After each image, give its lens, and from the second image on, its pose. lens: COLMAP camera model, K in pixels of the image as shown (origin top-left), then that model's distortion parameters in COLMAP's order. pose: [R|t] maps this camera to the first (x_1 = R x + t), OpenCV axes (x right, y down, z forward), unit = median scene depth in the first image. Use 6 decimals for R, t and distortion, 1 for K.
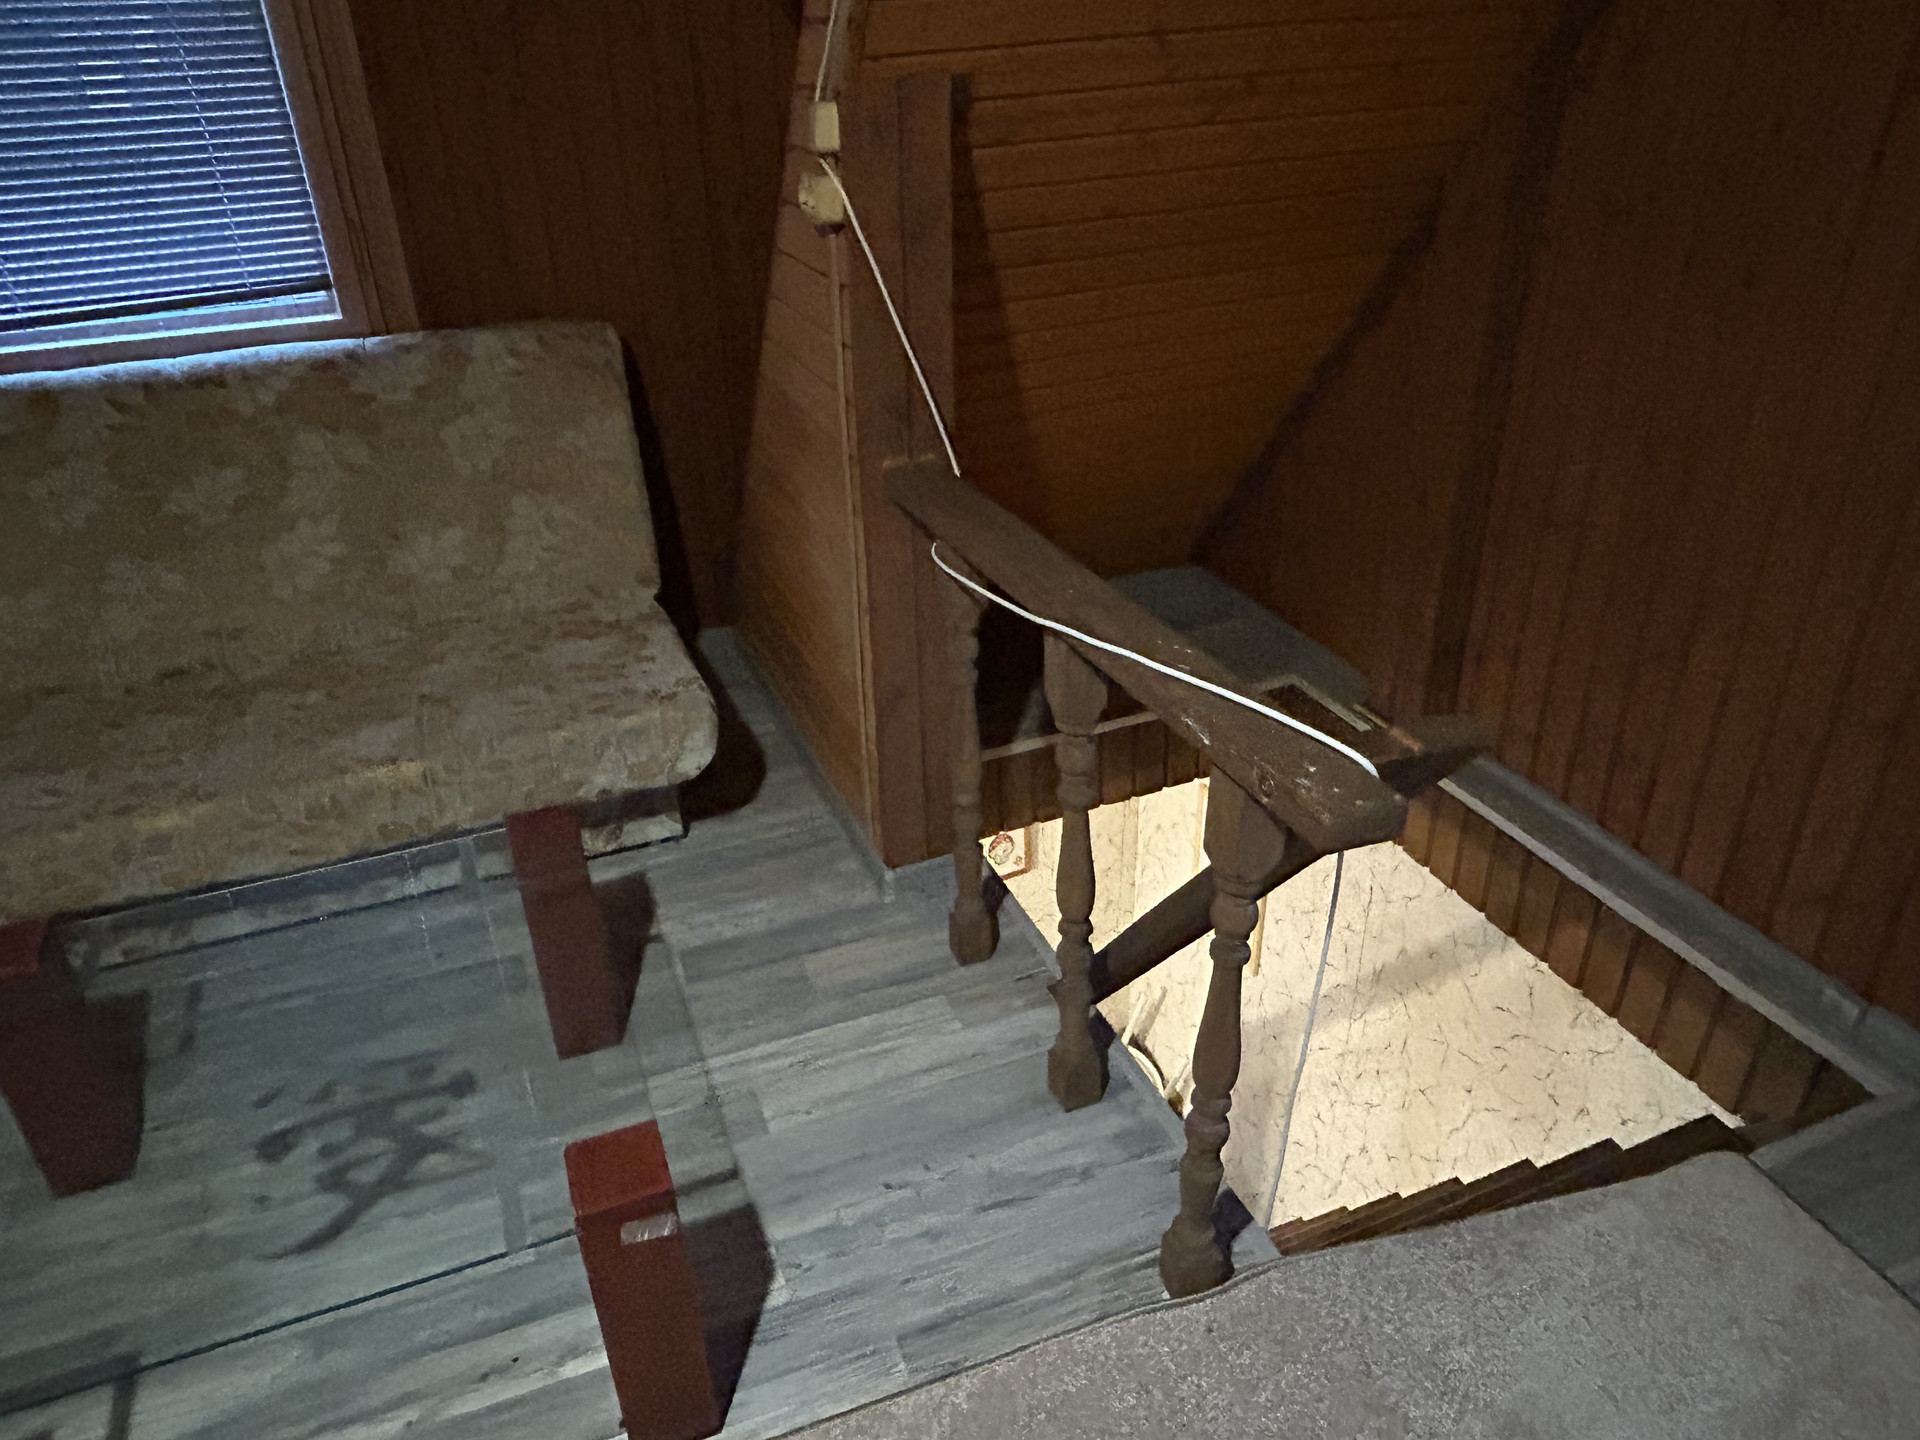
lens RADIAL K [[1292.5, 0, 944.0], [0, 1292.5, 719.8], [0, 0, 1]] dist [0.000134, -0.003548]
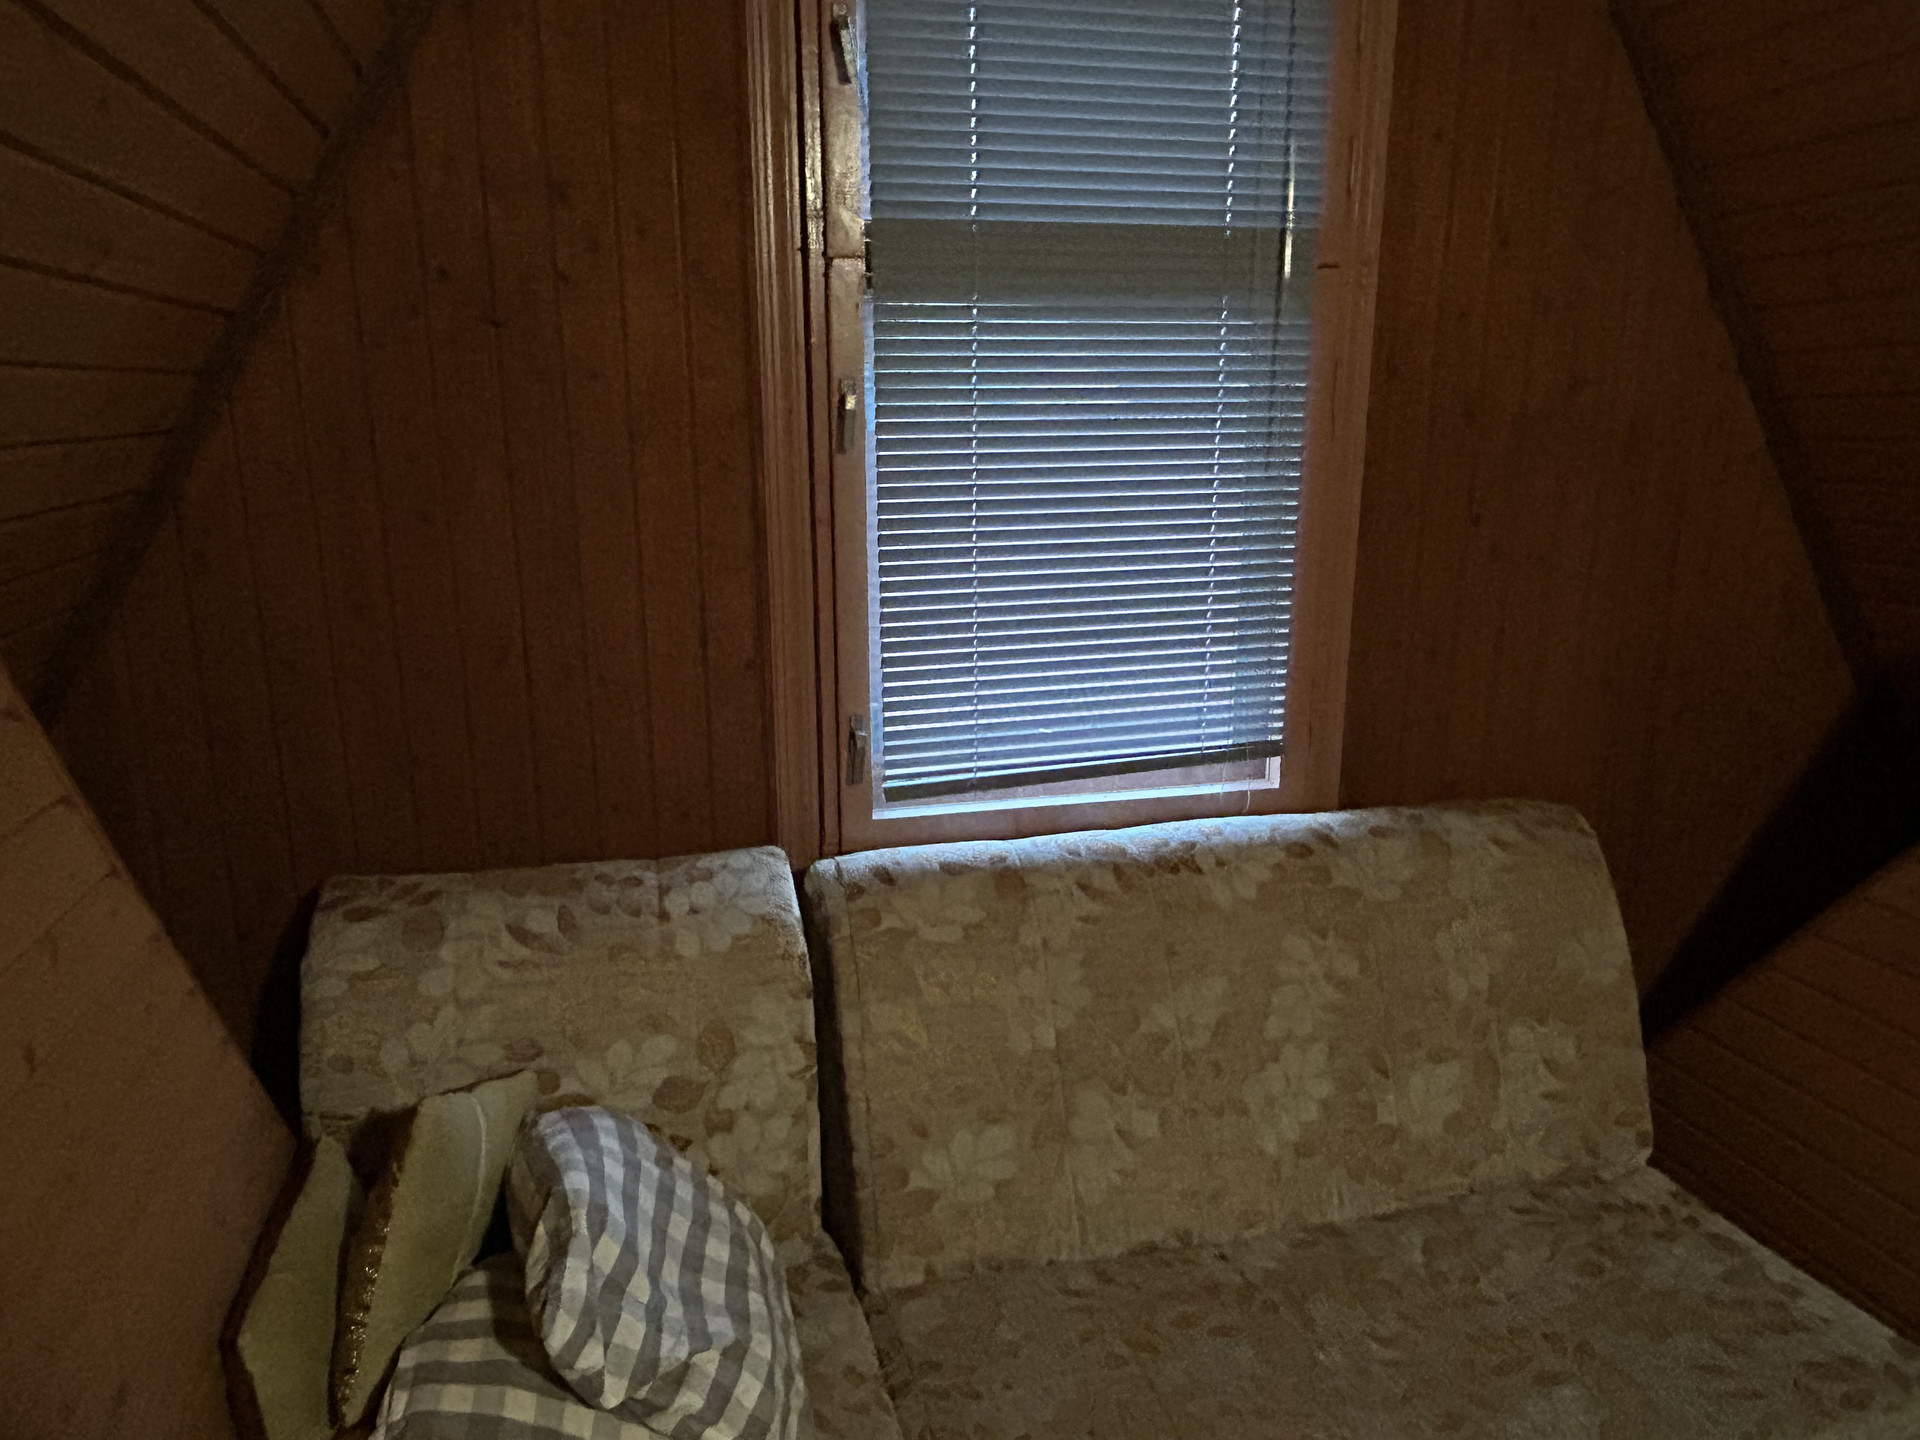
lens RADIAL K [[1279.9, 0, 927.2], [0, 1279.9, 717.2], [0, 0, 1]] dist [0.002708, -0.002083]
pose [[0.991727, 0.057496, -0.114769, -0.661789], [-0.085651, 0.962336, -0.258019, -0.133453], [0.095611, 0.265714, 0.959299, 0.188335]]
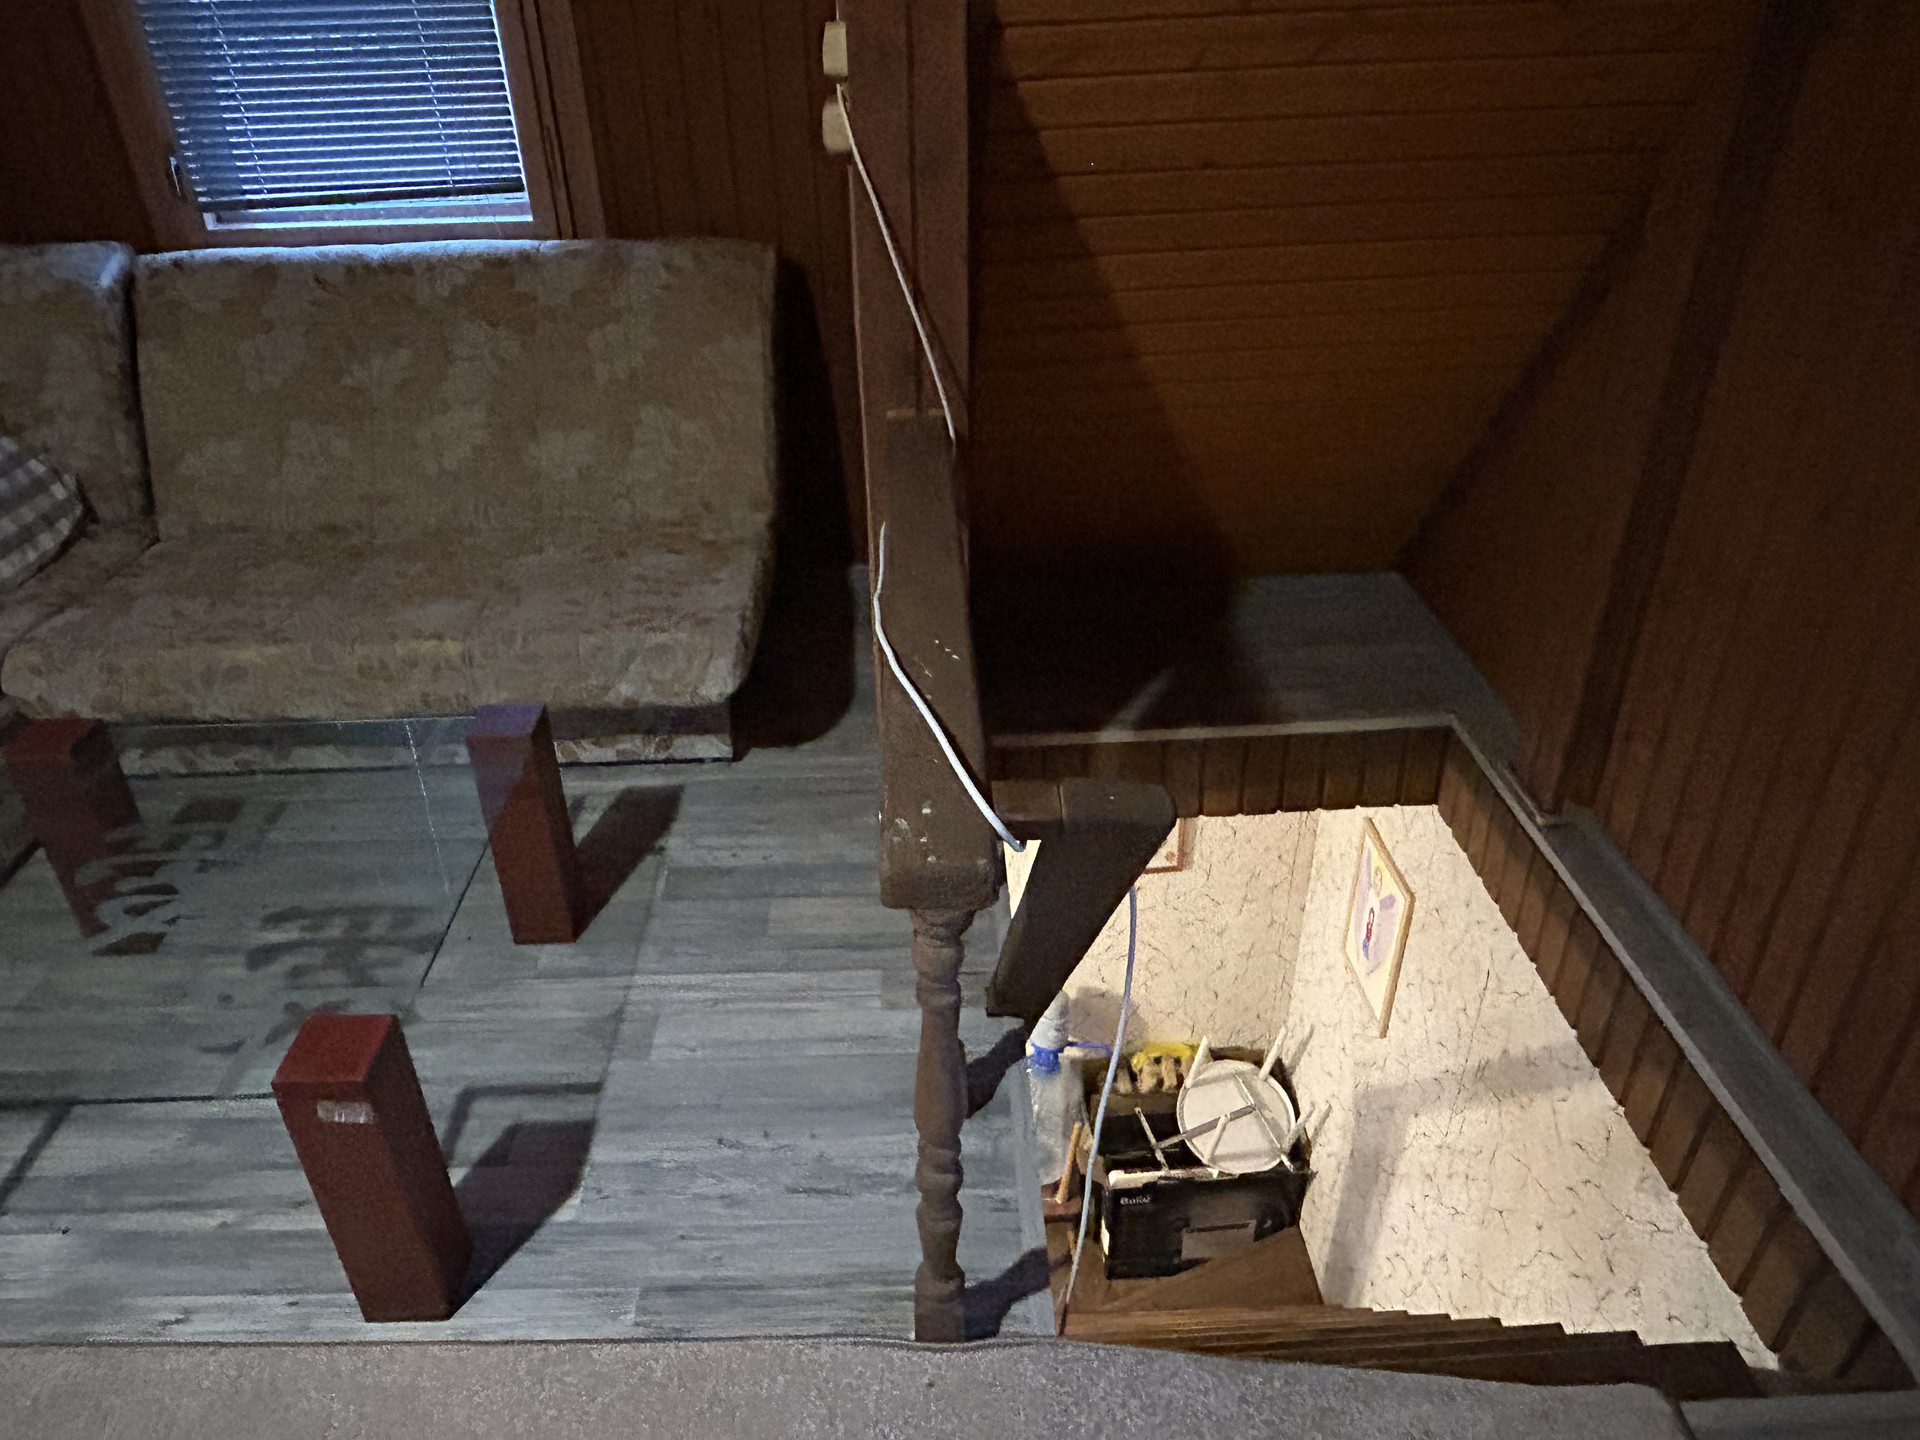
lens RADIAL K [[1291.6, 0, 941.4], [0, 1291.6, 730.1], [0, 0, 1]] dist [-0.000988, -0.003865]
pose [[0.939884, 0.187199, -0.285613, 0.258058], [-0.173014, 0.982109, 0.074355, -0.039675], [0.294422, -0.020470, 0.955456, 0.082802]]
